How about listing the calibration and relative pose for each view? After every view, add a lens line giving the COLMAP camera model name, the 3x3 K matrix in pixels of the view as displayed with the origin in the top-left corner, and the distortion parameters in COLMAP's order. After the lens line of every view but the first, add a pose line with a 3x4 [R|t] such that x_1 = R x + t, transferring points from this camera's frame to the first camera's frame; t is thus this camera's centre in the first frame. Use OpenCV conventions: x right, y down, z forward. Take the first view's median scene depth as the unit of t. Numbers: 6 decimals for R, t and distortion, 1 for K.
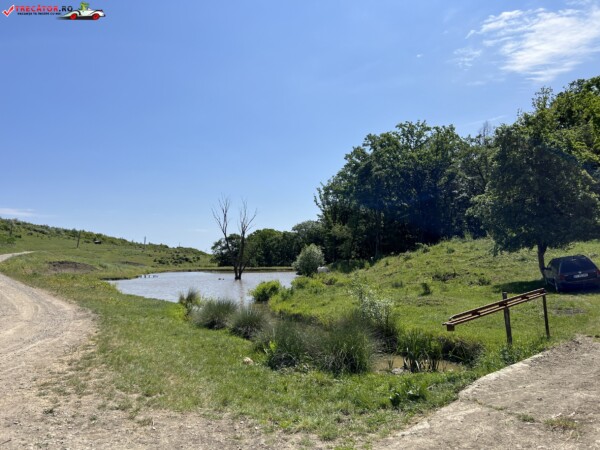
lens RADIAL K [[446.4, 0, 299.0], [0, 446.4, 222.2], [0, 0, 1]] dist [0.068033, -0.080371]
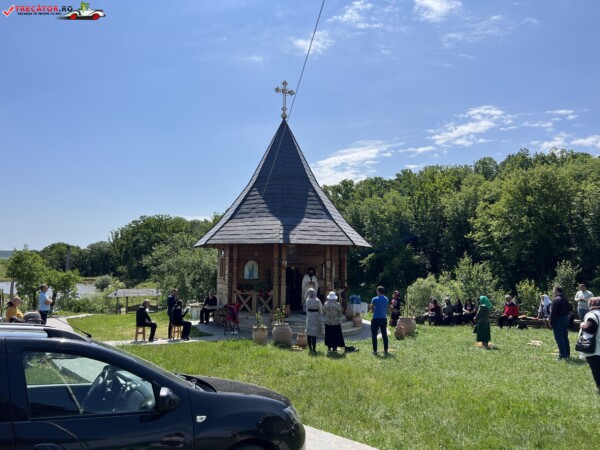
lens RADIAL K [[452.7, 0, 300.0], [0, 452.7, 225.0], [0, 0, 1]] dist [0.063881, -0.078161]
pose [[0.900864, 0.058584, 0.430130, -0.043828], [-0.061072, 0.998101, -0.008033, -0.104377], [-0.429784, -0.019032, 0.902731, -0.633840]]
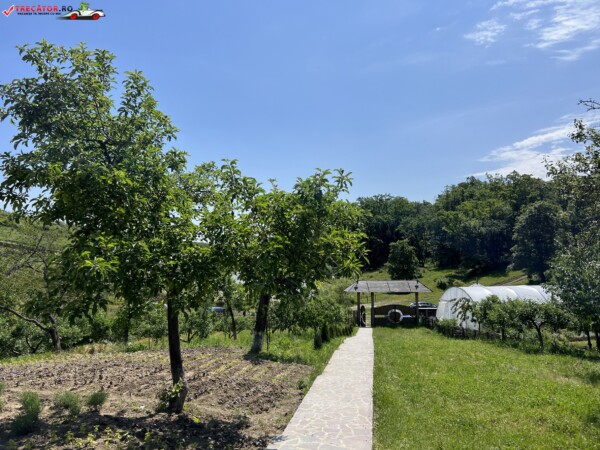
lens RADIAL K [[452.7, 0, 300.0], [0, 452.7, 225.0], [0, 0, 1]] dist [0.063881, -0.078161]
pose [[0.999892, 0.011673, 0.008900, -0.049063], [-0.011890, 0.999622, 0.024772, -0.074033], [-0.008607, -0.024875, 0.999654, -0.425629]]
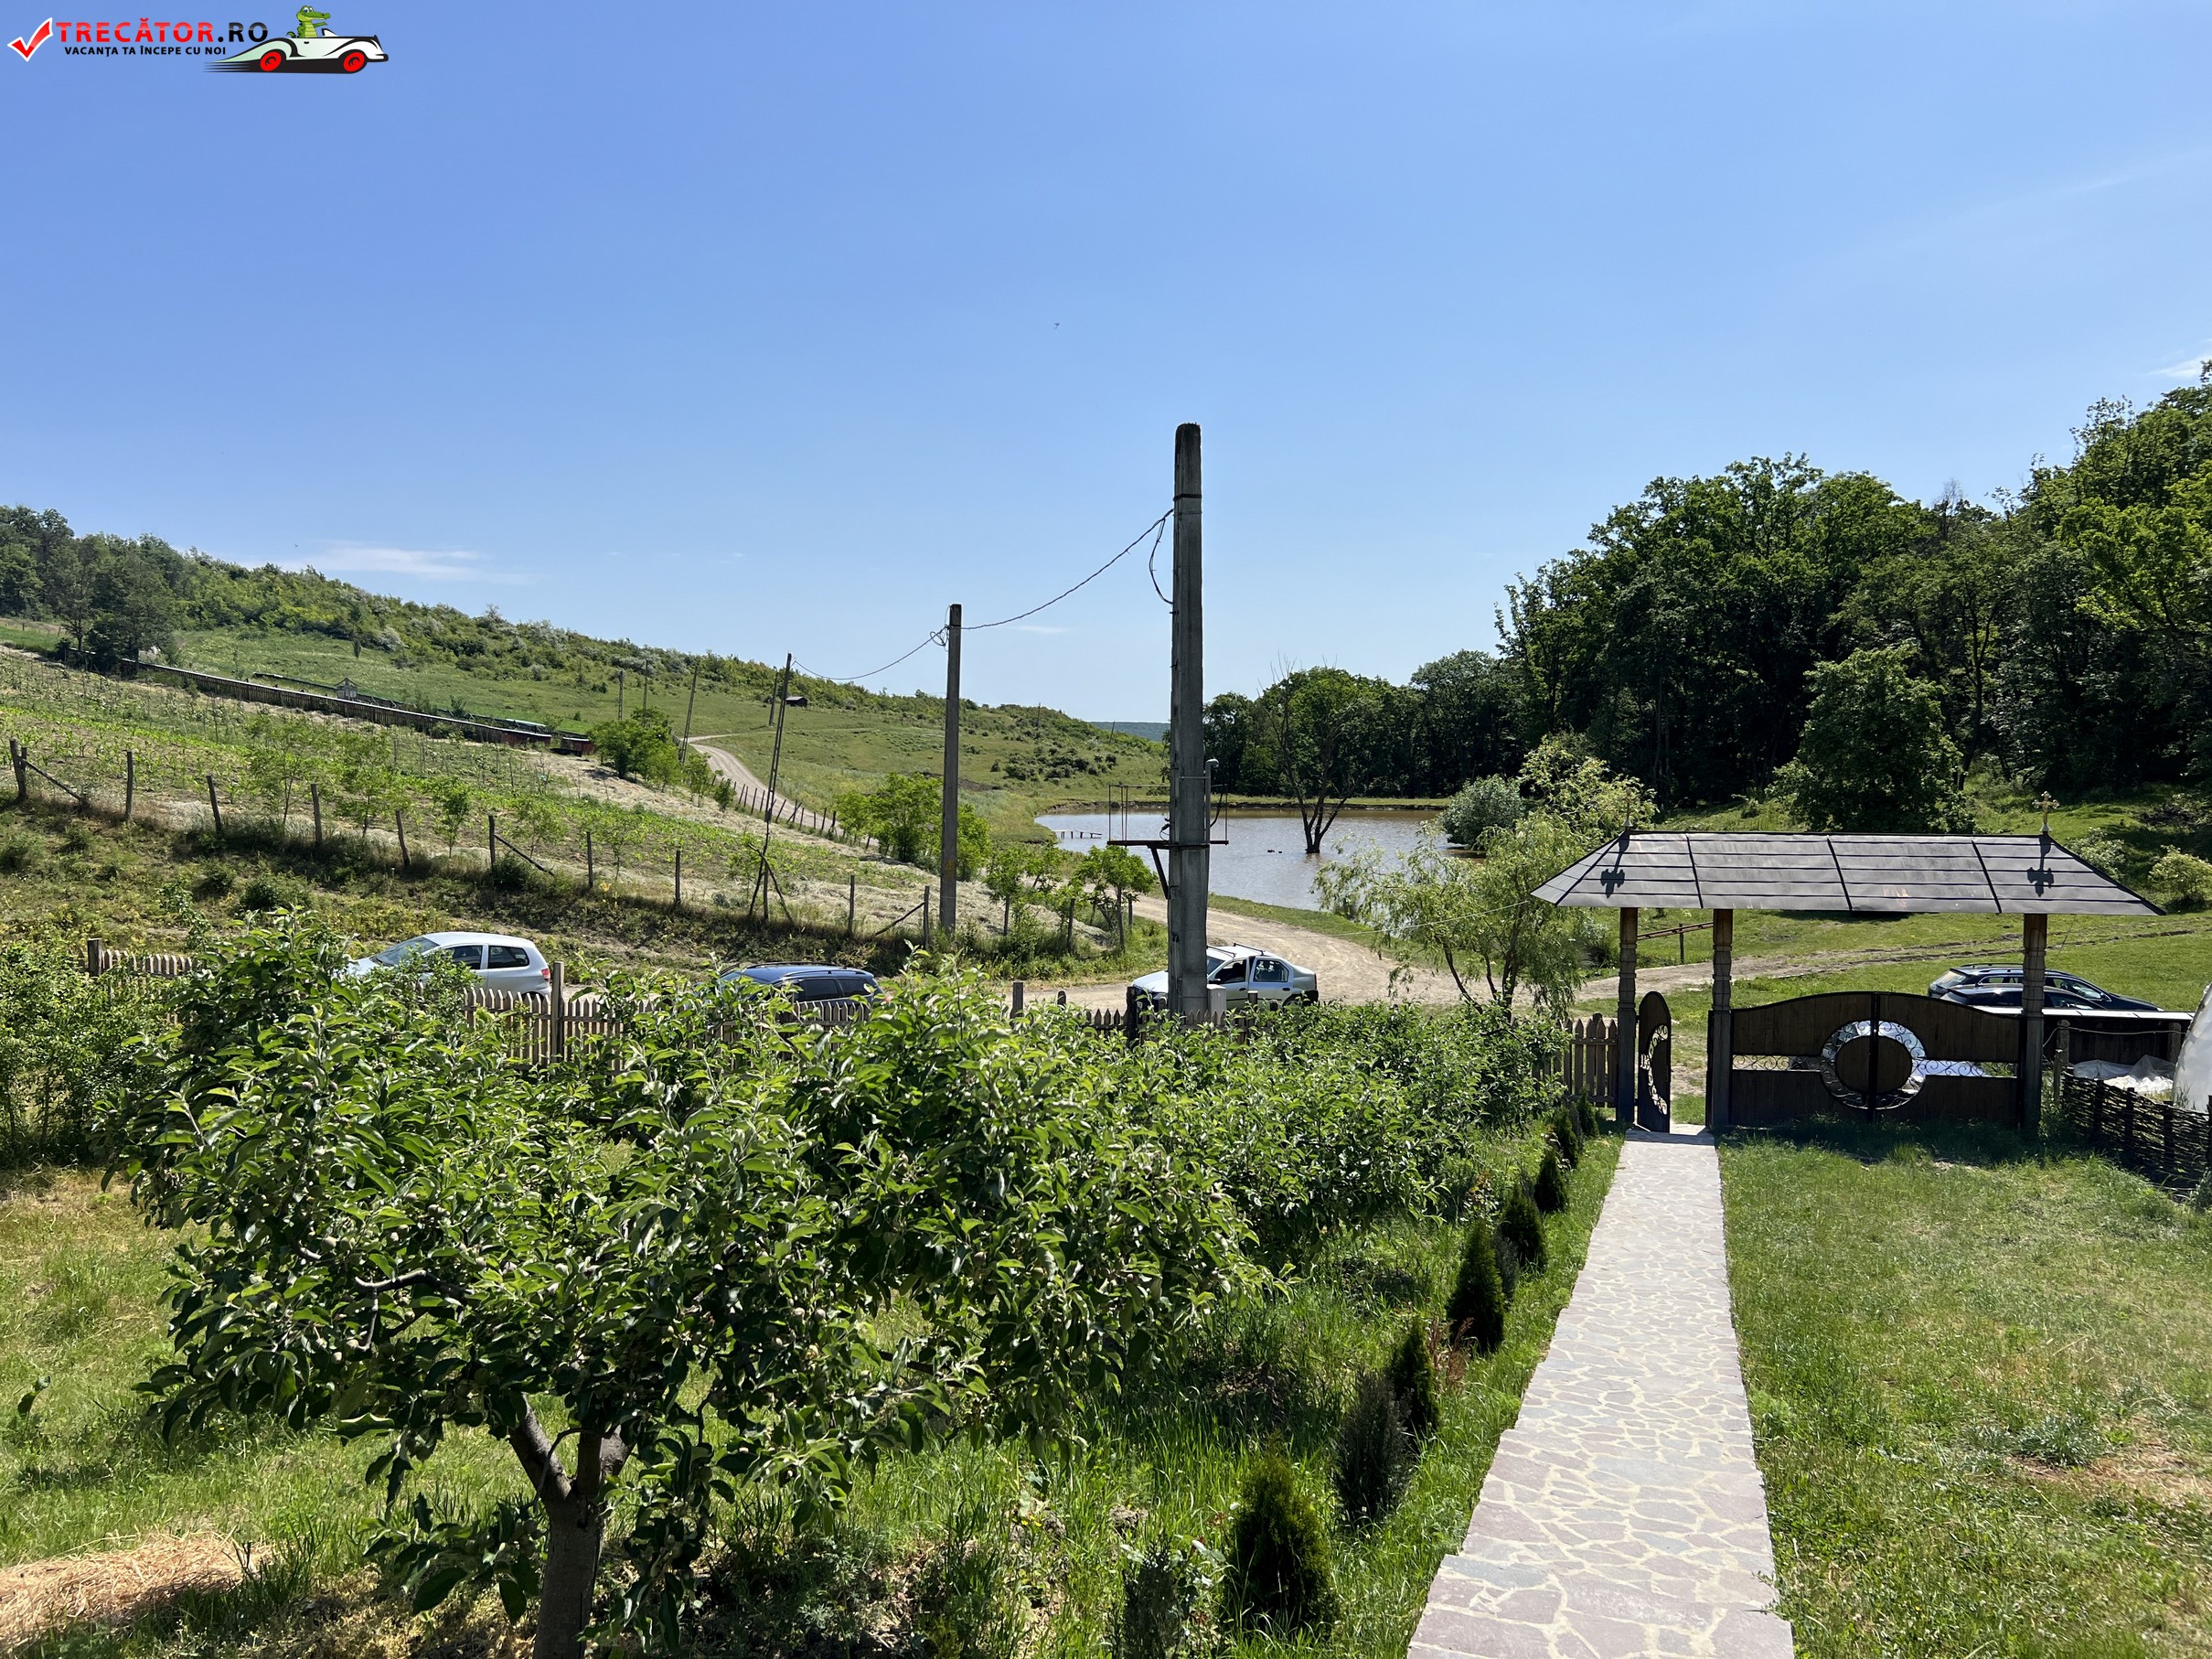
lens RADIAL K [[1669.0, 0, 1106.0], [0, 1669.0, 829.5], [0, 0, 1]] dist [0.063881, -0.078161]
pose [[0.984743, 0.026112, -0.172043, -0.029841], [-0.002688, 0.990842, 0.135001, -0.052705], [0.173993, -0.132479, 0.975795, -0.298222]]
